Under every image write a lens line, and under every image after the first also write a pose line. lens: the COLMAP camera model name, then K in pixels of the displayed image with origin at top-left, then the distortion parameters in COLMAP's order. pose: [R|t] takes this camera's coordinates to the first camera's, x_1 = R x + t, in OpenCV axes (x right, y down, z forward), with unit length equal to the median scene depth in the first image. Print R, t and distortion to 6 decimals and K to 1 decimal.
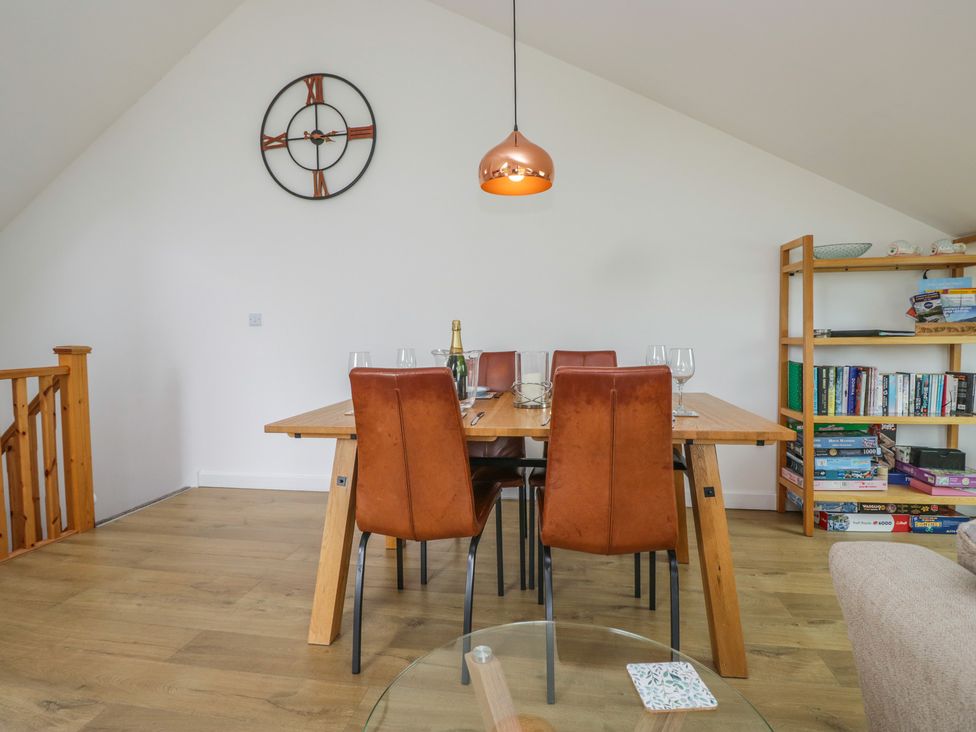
lens RADIAL K [[524.8, 0, 488.0], [0, 524.8, 366.0], [0, 0, 1]] dist [-0.017117, 0.000110]
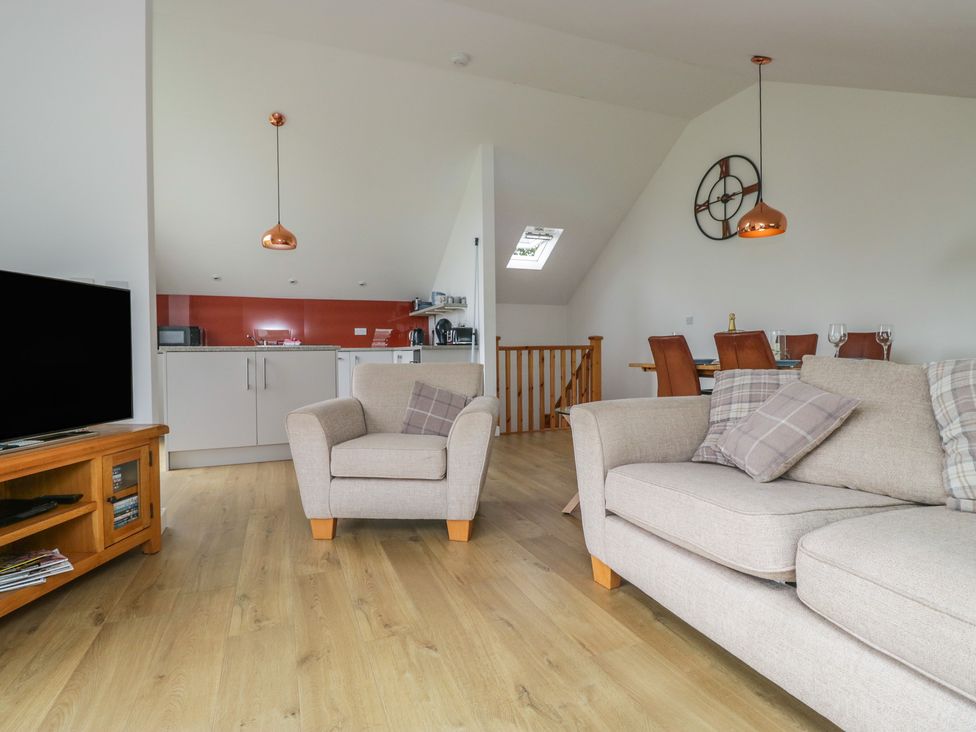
lens RADIAL K [[524.8, 0, 488.0], [0, 524.8, 366.0], [0, 0, 1]] dist [-0.017117, 0.000110]
pose [[0.529506, 0.027640, -0.847856, 0.616383], [-0.037147, 0.999266, 0.009376, 0.063954], [0.847493, 0.026531, 0.530144, -0.387706]]
